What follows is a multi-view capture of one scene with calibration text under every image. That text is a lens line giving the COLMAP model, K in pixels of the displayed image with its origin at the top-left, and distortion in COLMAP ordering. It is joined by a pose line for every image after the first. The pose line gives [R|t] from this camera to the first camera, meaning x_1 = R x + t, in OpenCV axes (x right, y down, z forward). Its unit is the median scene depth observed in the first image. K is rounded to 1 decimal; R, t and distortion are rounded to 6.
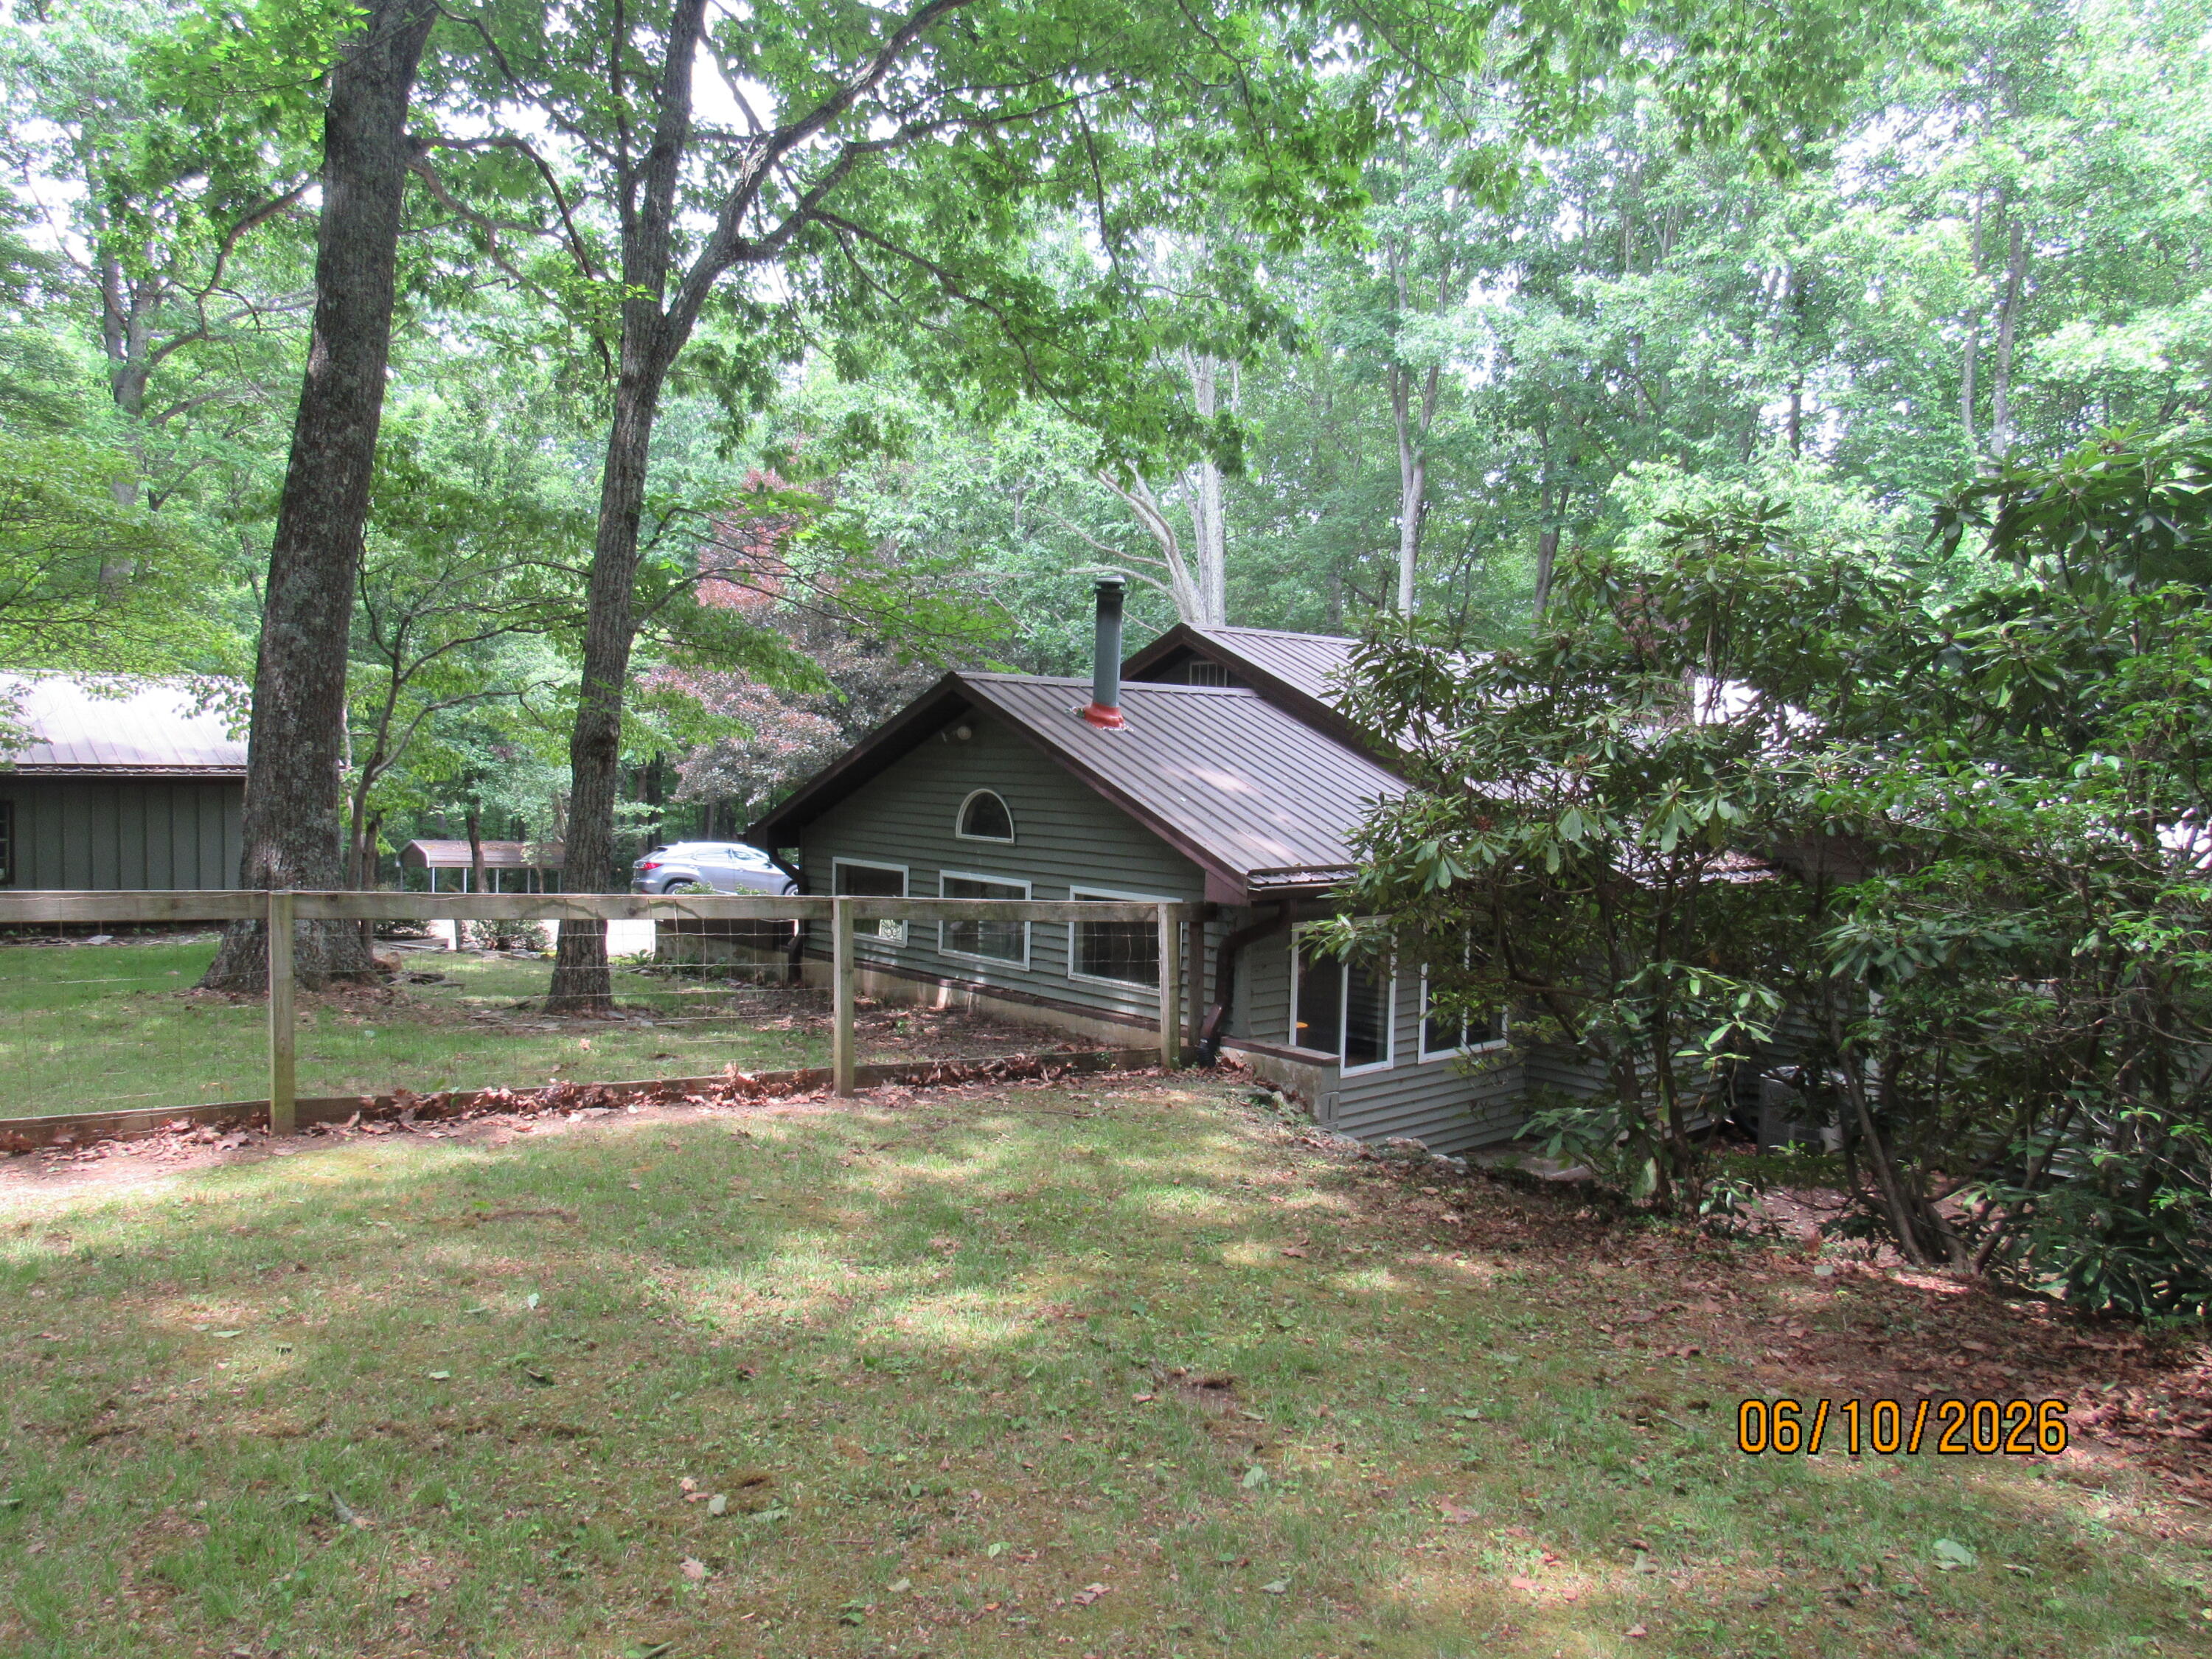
lens RADIAL K [[1544.3, 0, 1020.4], [0, 1544.3, 823.9], [0, 0, 1]] dist [0.001826, -0.004929]
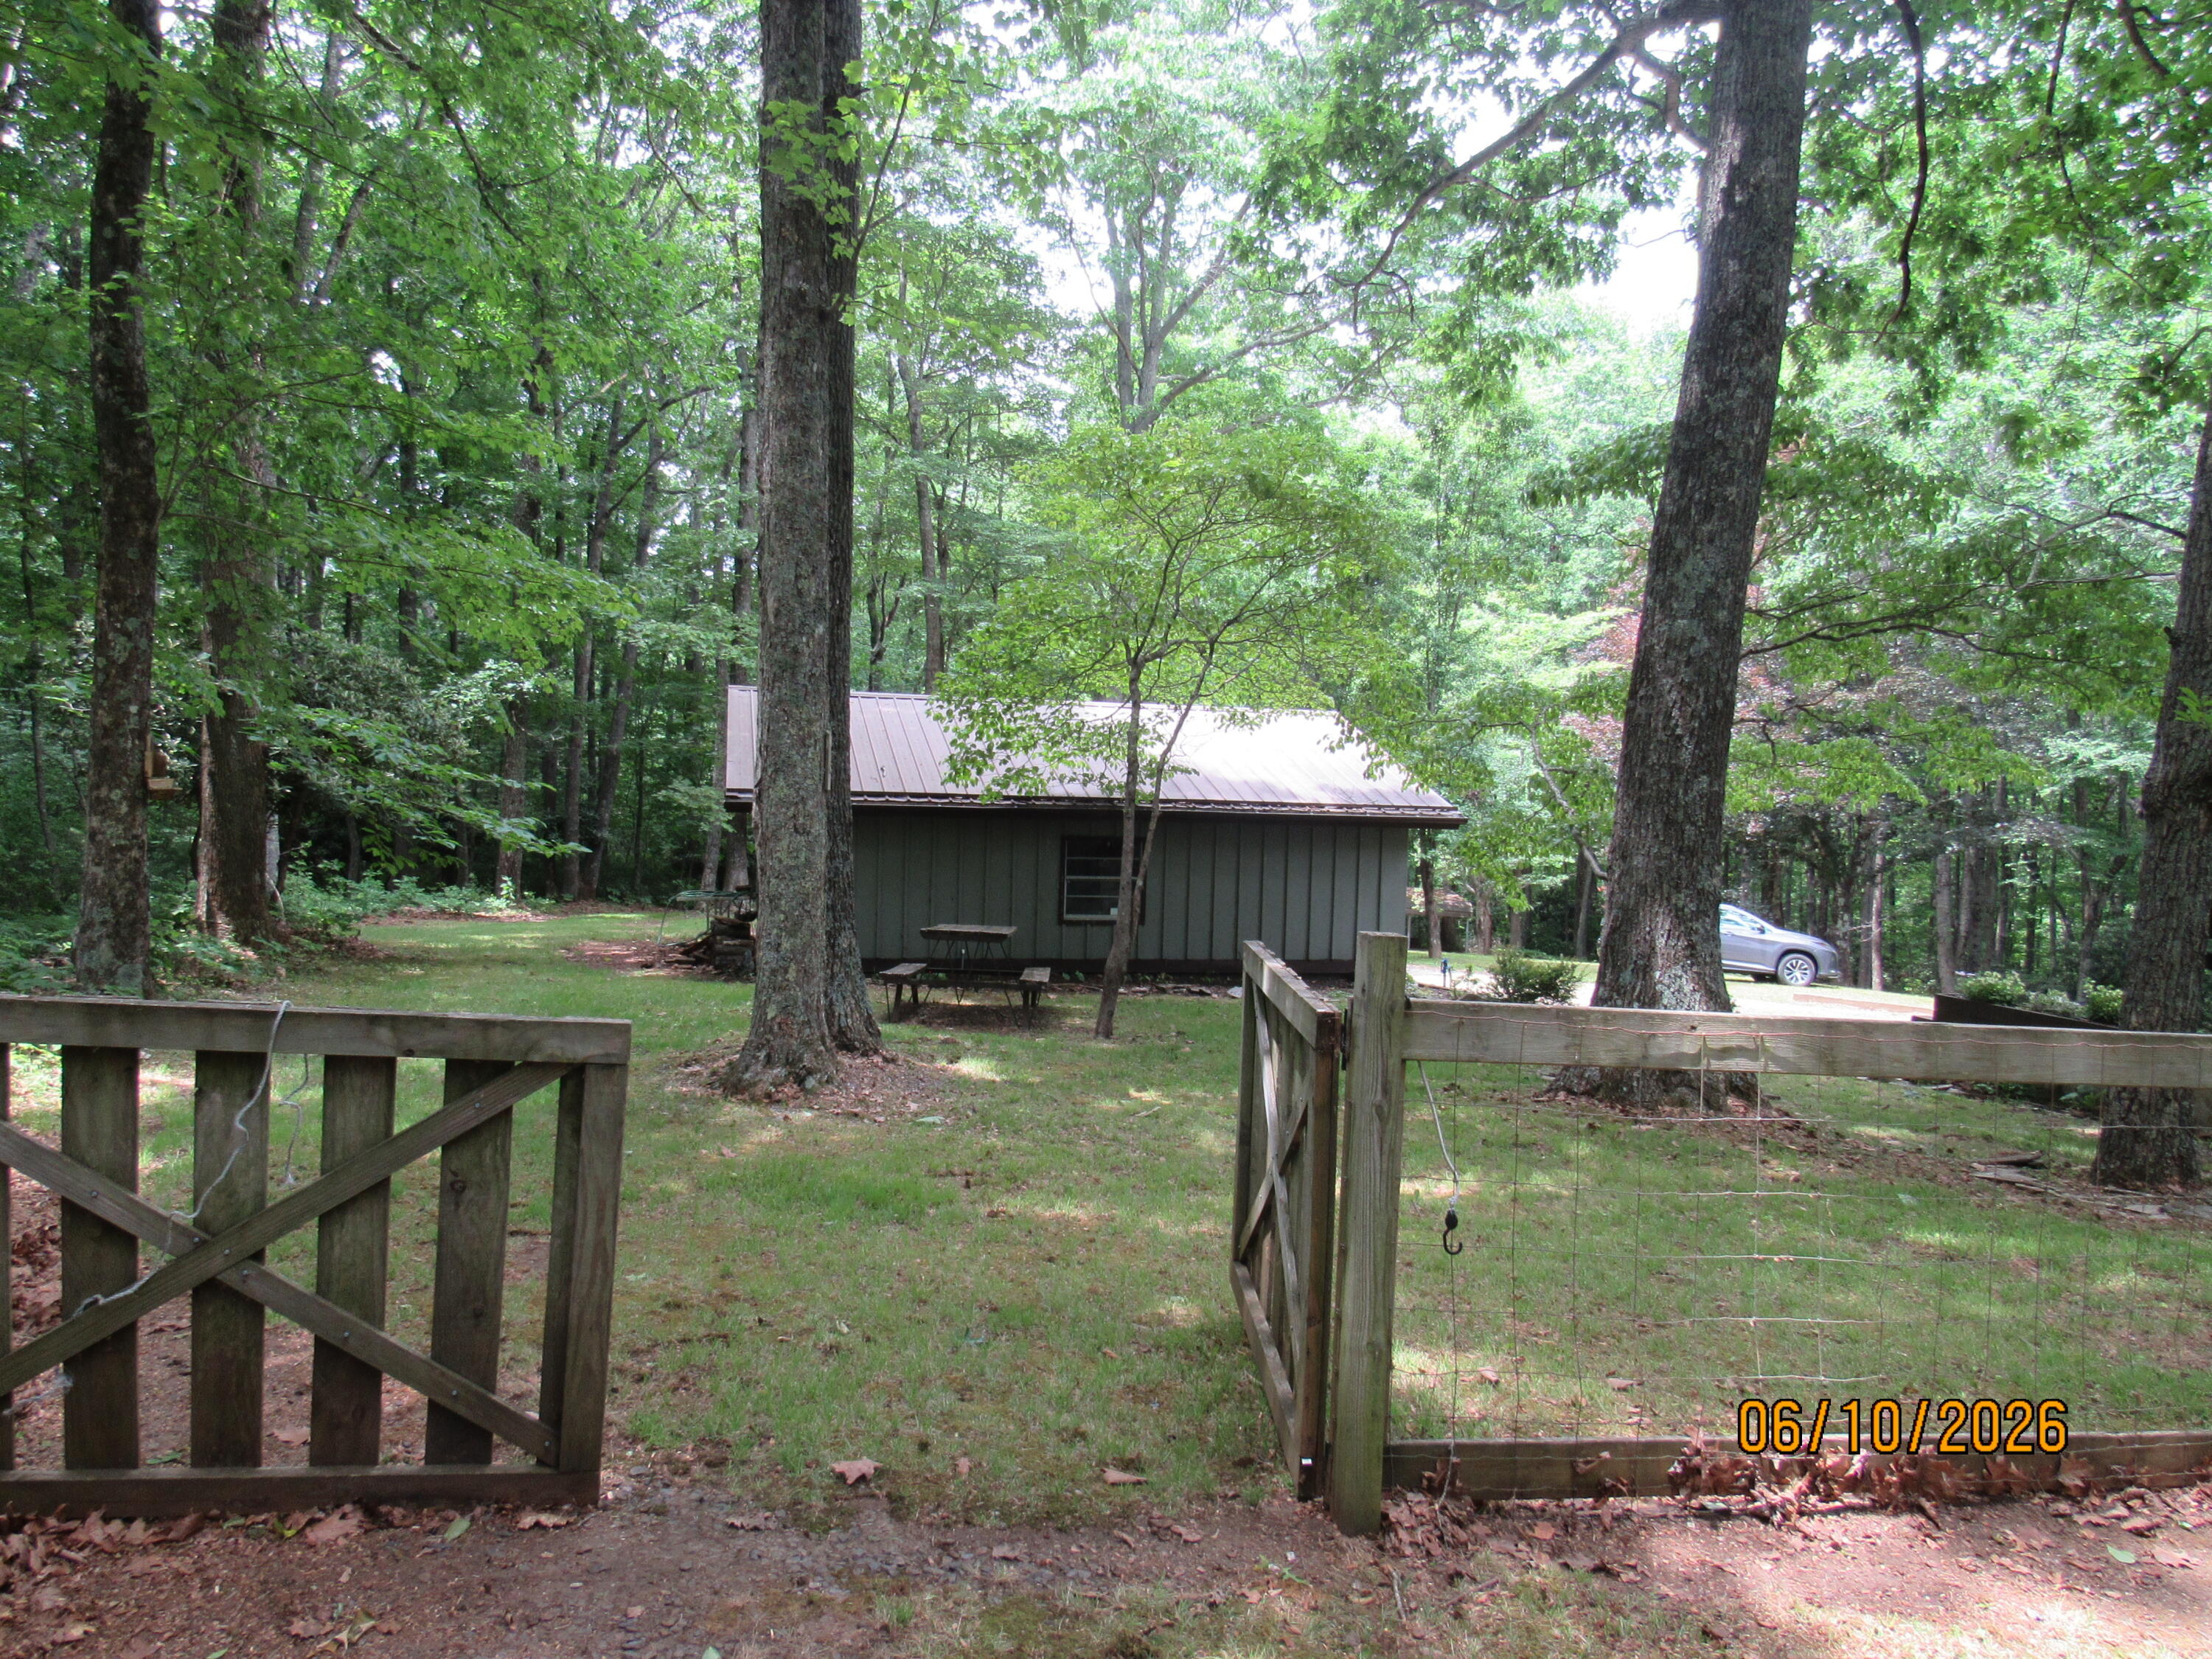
lens RADIAL K [[1544.3, 0, 1020.4], [0, 1544.3, 823.9], [0, 0, 1]] dist [0.001826, -0.004929]
pose [[0.884353, 0.034079, -0.465573, -0.222227], [-0.049790, 0.998529, -0.021485, 0.001278], [0.464156, 0.042181, 0.884749, 0.101048]]
